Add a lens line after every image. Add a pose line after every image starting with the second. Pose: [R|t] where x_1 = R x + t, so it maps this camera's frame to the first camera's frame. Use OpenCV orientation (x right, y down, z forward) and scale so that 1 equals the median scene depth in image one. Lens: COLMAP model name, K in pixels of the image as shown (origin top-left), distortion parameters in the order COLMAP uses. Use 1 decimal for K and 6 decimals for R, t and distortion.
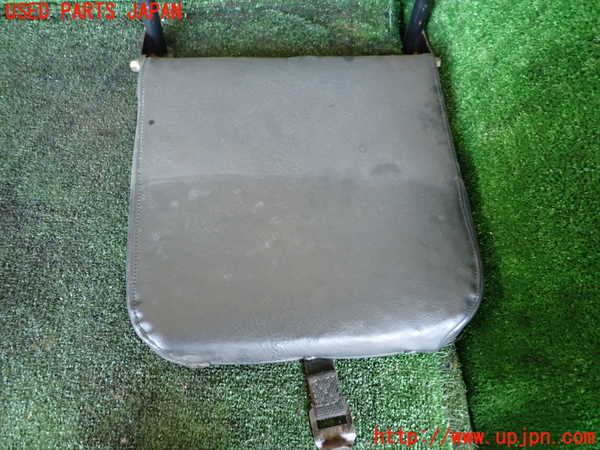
lens RADIAL K [[457.7, 0, 299.5], [0, 457.7, 236.4], [0, 0, 1]] dist [0.011713, -0.021958]
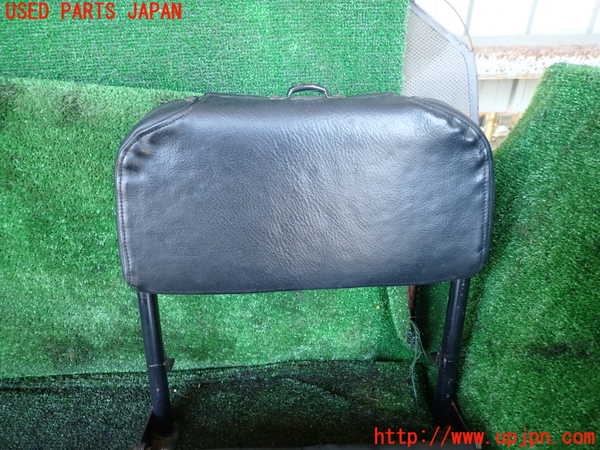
lens RADIAL K [[457.7, 0, 295.5], [0, 457.7, 207.8], [0, 0, 1]] dist [0.011713, -0.021958]
pose [[0.998173, -0.029935, -0.052492, 0.018219], [-0.009954, 0.775351, -0.631453, -0.186051], [0.059603, 0.630821, 0.773636, 0.032342]]
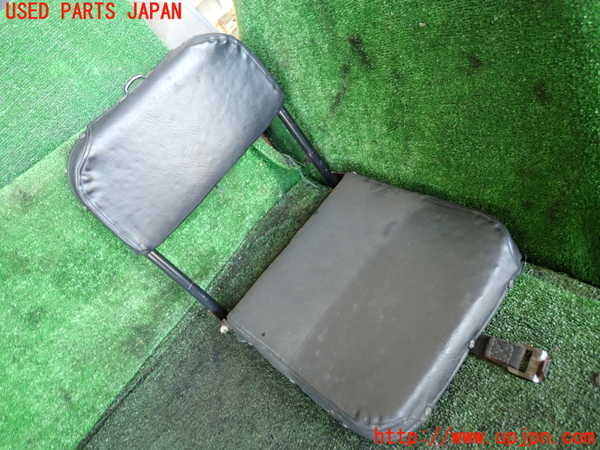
lens RADIAL K [[457.7, 0, 304.9], [0, 457.7, 206.4], [0, 0, 1]] dist [0.011713, -0.021958]
pose [[0.633593, -0.746214, 0.204268, -0.201625], [0.743655, 0.514580, -0.426832, 0.213546], [0.213396, 0.422342, 0.880959, -0.338767]]
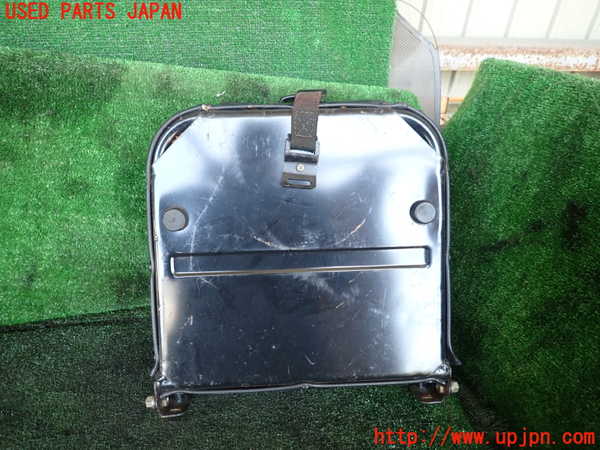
lens RADIAL K [[457.7, 0, 313.9], [0, 457.7, 206.4], [0, 0, 1]] dist [0.011713, -0.021958]
pose [[0.985878, -0.065759, 0.154016, -0.244223], [0.145995, 0.788030, -0.598075, 0.069650], [-0.082040, 0.612115, 0.786502, -0.157932]]
